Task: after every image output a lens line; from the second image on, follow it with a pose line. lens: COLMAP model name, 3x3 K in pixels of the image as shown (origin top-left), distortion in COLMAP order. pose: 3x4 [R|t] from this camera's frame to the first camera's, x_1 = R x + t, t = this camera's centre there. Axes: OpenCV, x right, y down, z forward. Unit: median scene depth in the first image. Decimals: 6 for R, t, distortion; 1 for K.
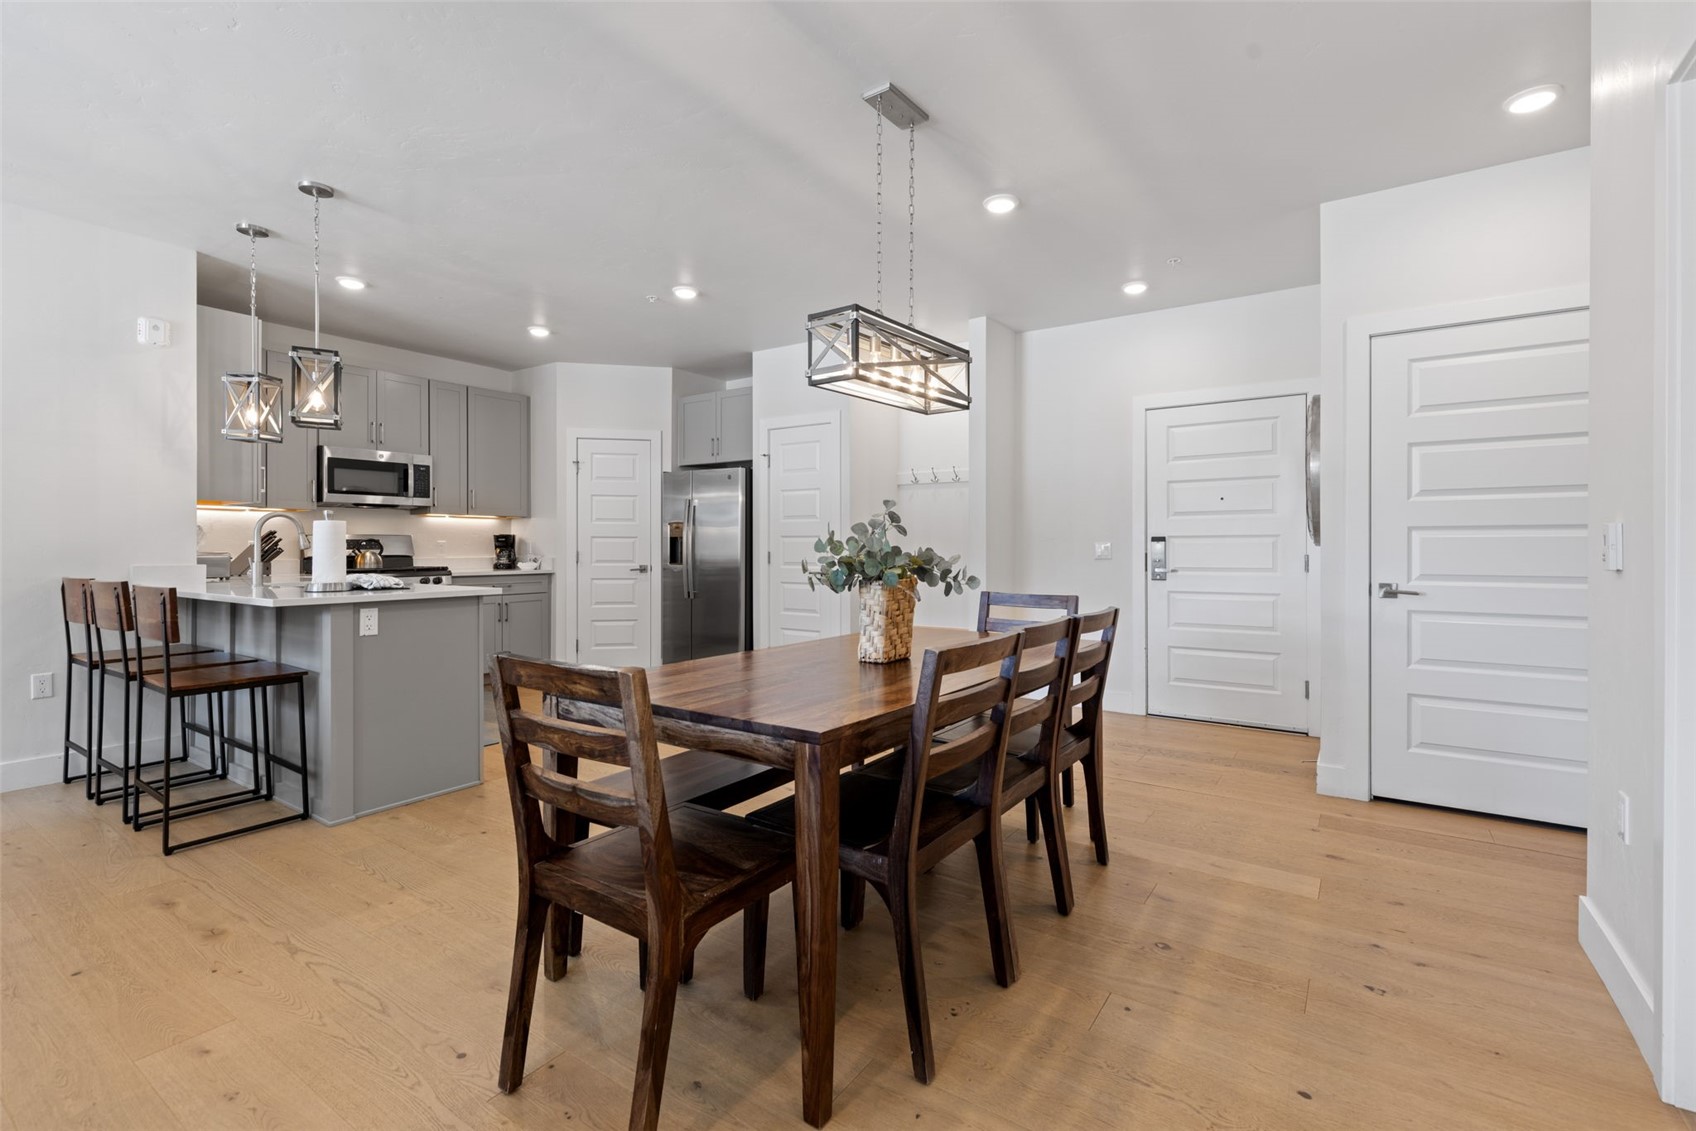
lens RADIAL K [[751.9, 0, 853.3], [0, 751.9, 551.0], [0, 0, 1]] dist [0.001329, 0.000483]
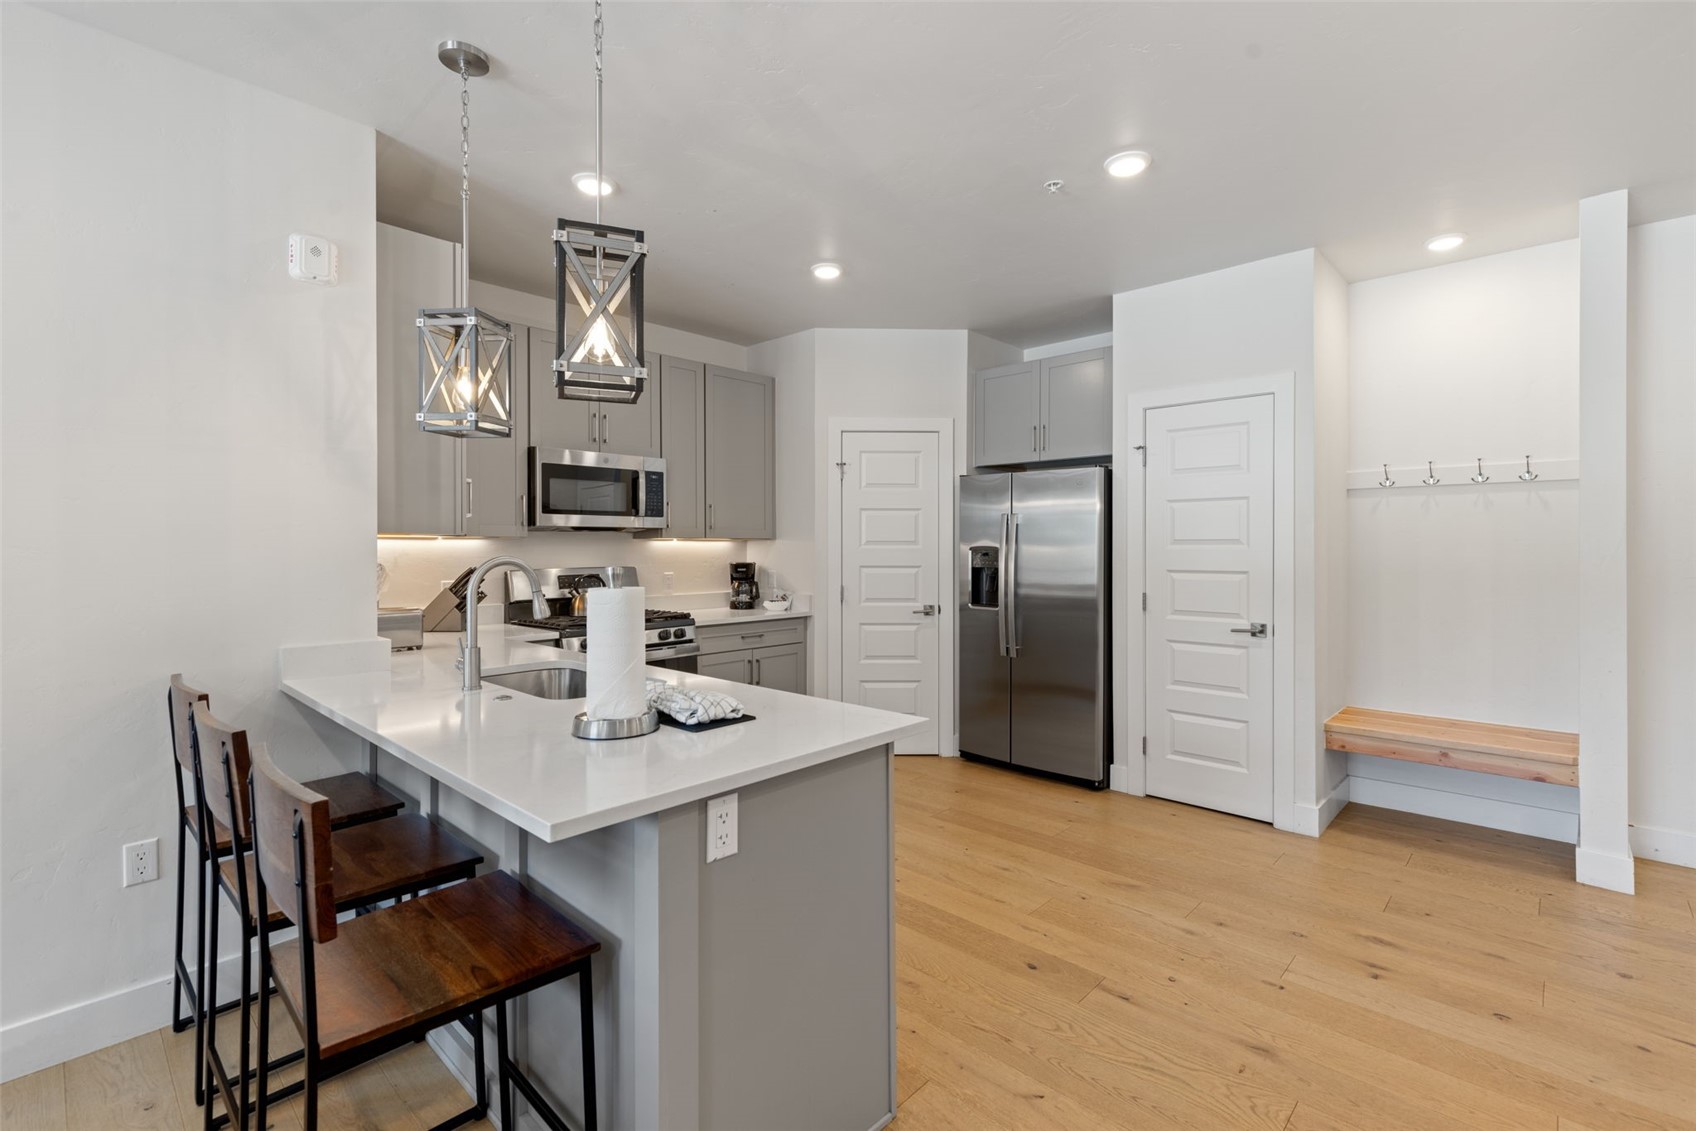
lens RADIAL K [[751.9, 0, 853.3], [0, 751.9, 551.0], [0, 0, 1]] dist [0.001329, 0.000483]
pose [[0.988075, -0.002119, -0.153959, -0.271011], [0.001966, 0.999997, -0.001149, -0.036619], [0.153961, 0.000833, 0.988077, 0.312271]]
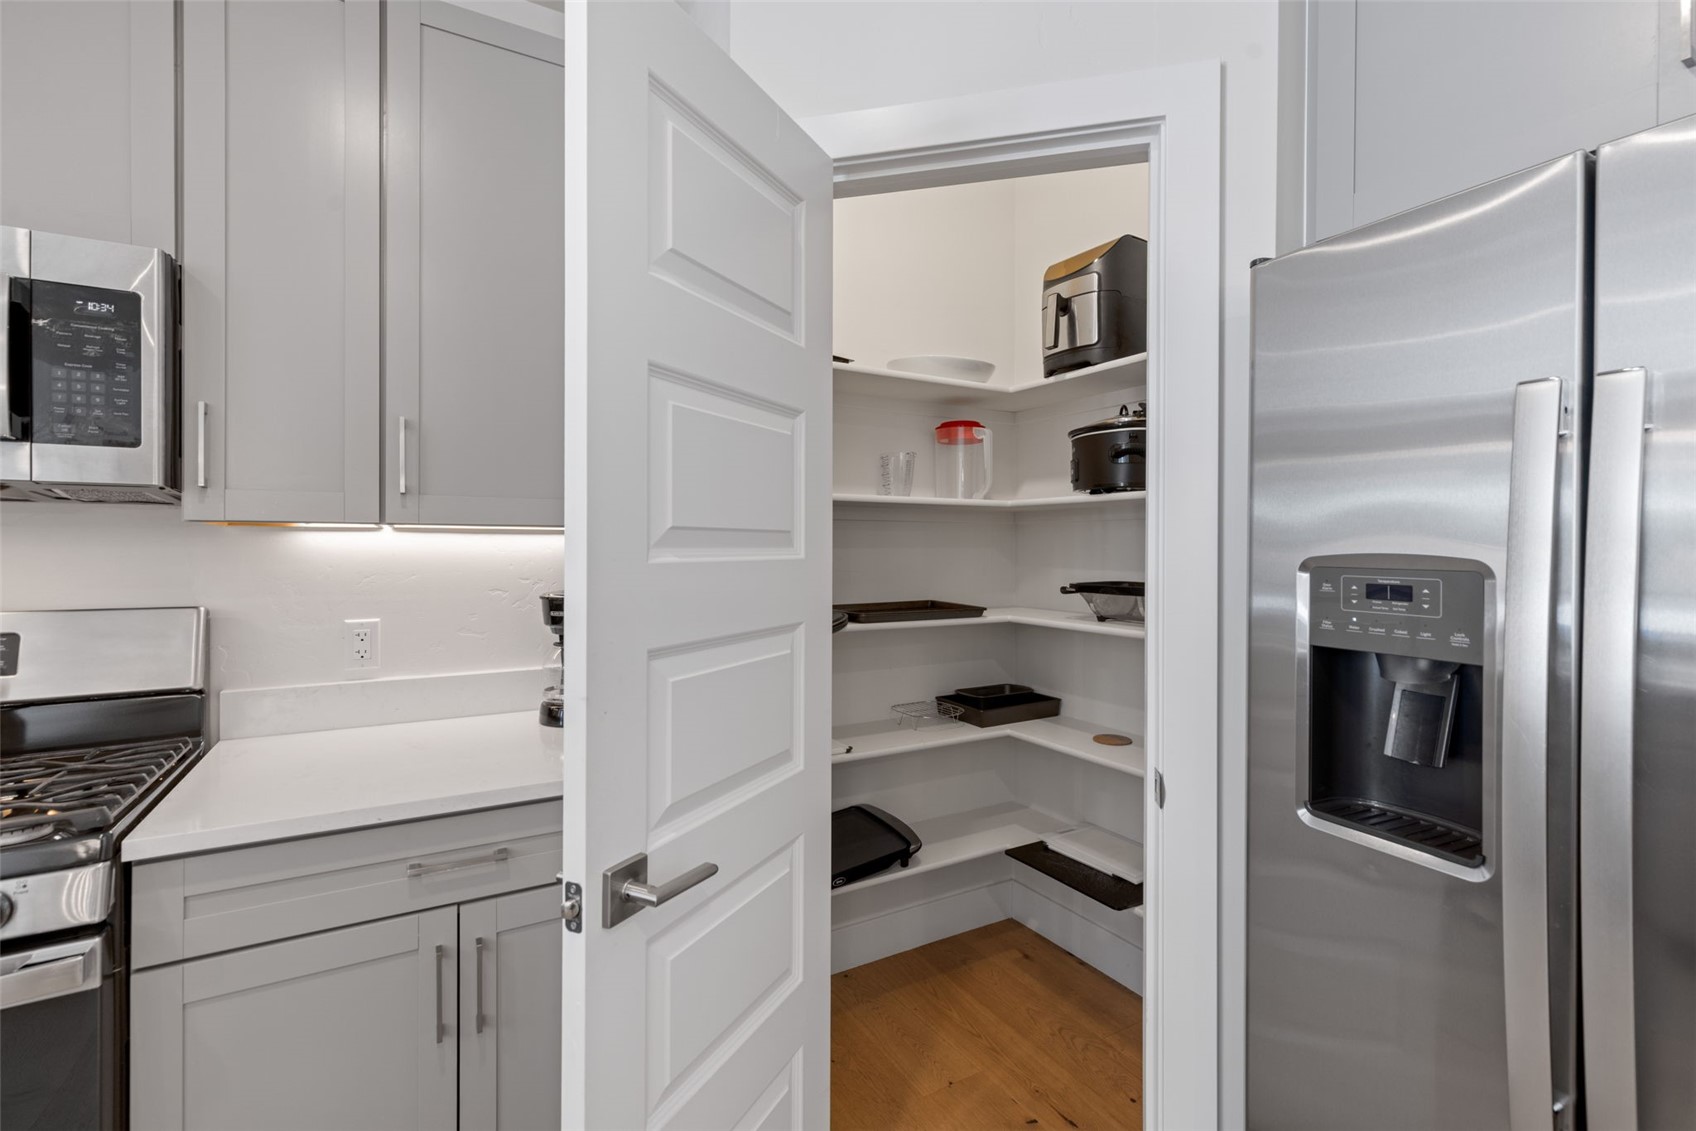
lens RADIAL K [[751.9, 0, 853.3], [0, 751.9, 551.0], [0, 0, 1]] dist [0.001329, 0.000483]
pose [[0.904414, 0.000851, -0.426654, -0.292210], [-0.000549, 1.000000, 0.000830, -0.042281], [0.426655, -0.000516, 0.904414, 0.900839]]
